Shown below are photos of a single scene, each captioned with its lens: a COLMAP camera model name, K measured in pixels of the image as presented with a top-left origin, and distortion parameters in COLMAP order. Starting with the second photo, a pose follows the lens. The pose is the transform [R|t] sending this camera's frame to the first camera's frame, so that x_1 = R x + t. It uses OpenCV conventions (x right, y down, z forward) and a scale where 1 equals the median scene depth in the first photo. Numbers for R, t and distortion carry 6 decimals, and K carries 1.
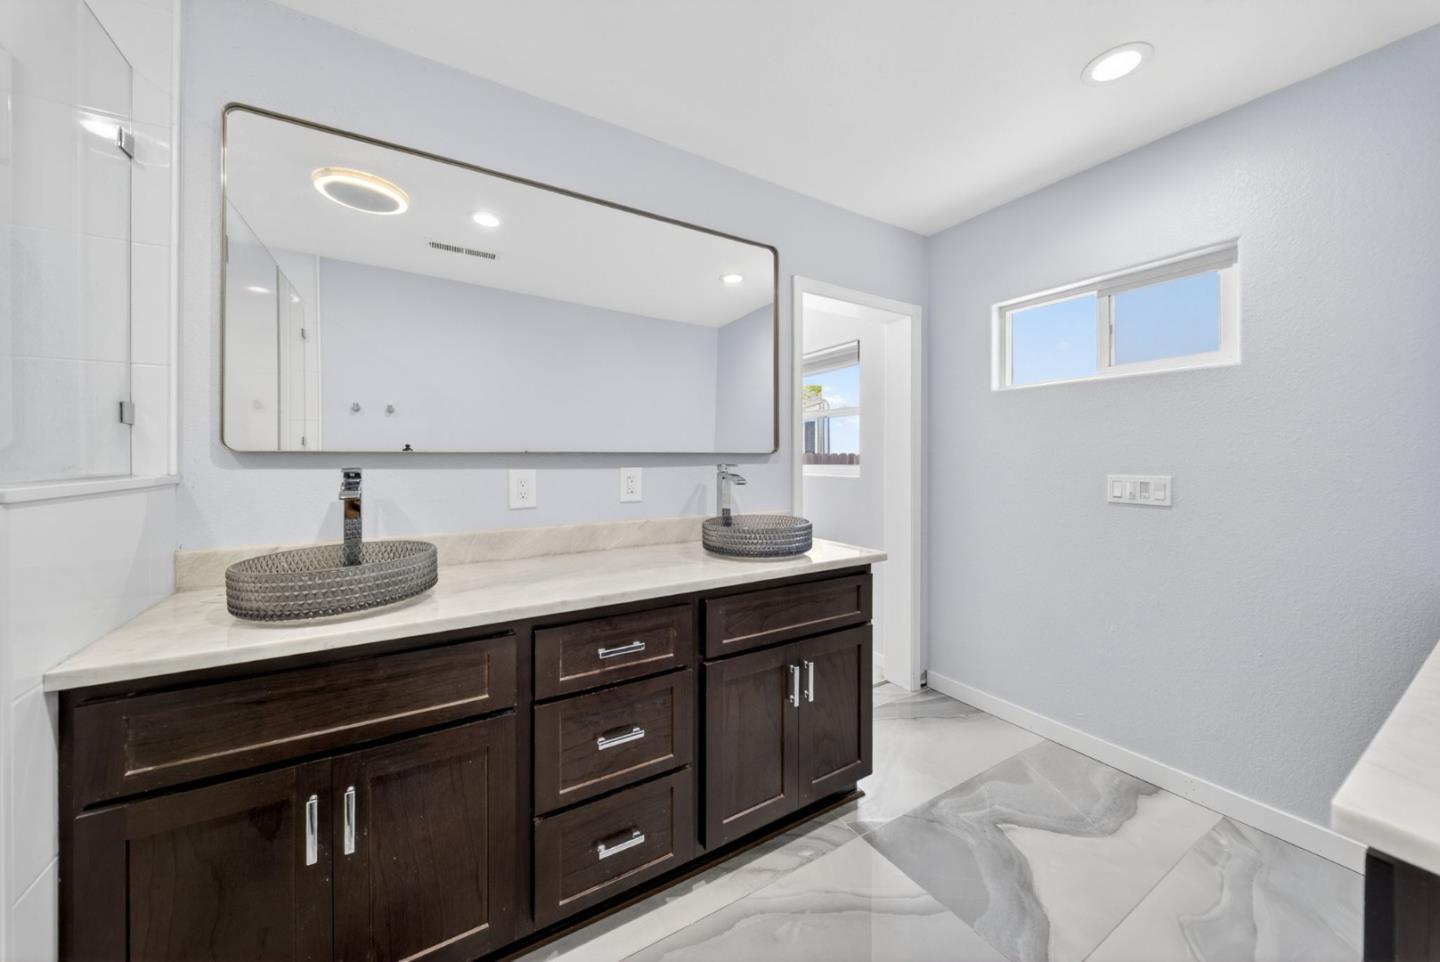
lens RADIAL K [[510.7, 0, 721.6], [0, 510.7, 471.6], [0, 0, 1]] dist [-0.000369, -0.002326]
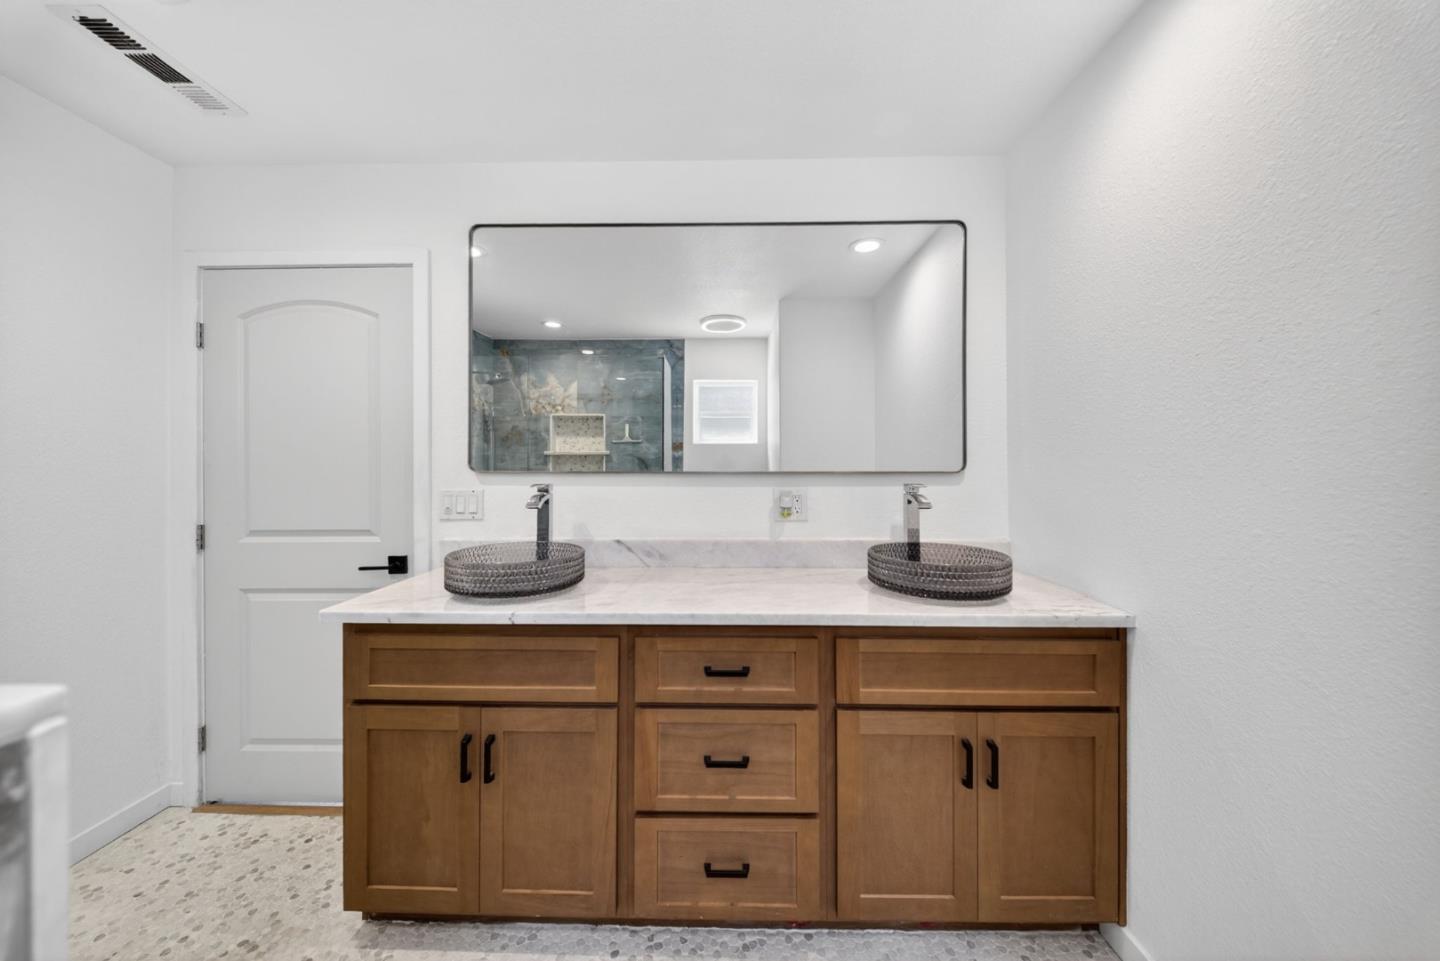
lens RADIAL K [[510.7, 0, 721.6], [0, 510.7, 471.1], [0, 0, 1]] dist [-0.000369, -0.002326]
pose [[0.843248, 0.005667, -0.537496, 0.240697], [-0.018316, 0.999667, -0.018196, -0.014995], [0.537213, 0.025189, 0.843070, 0.118942]]
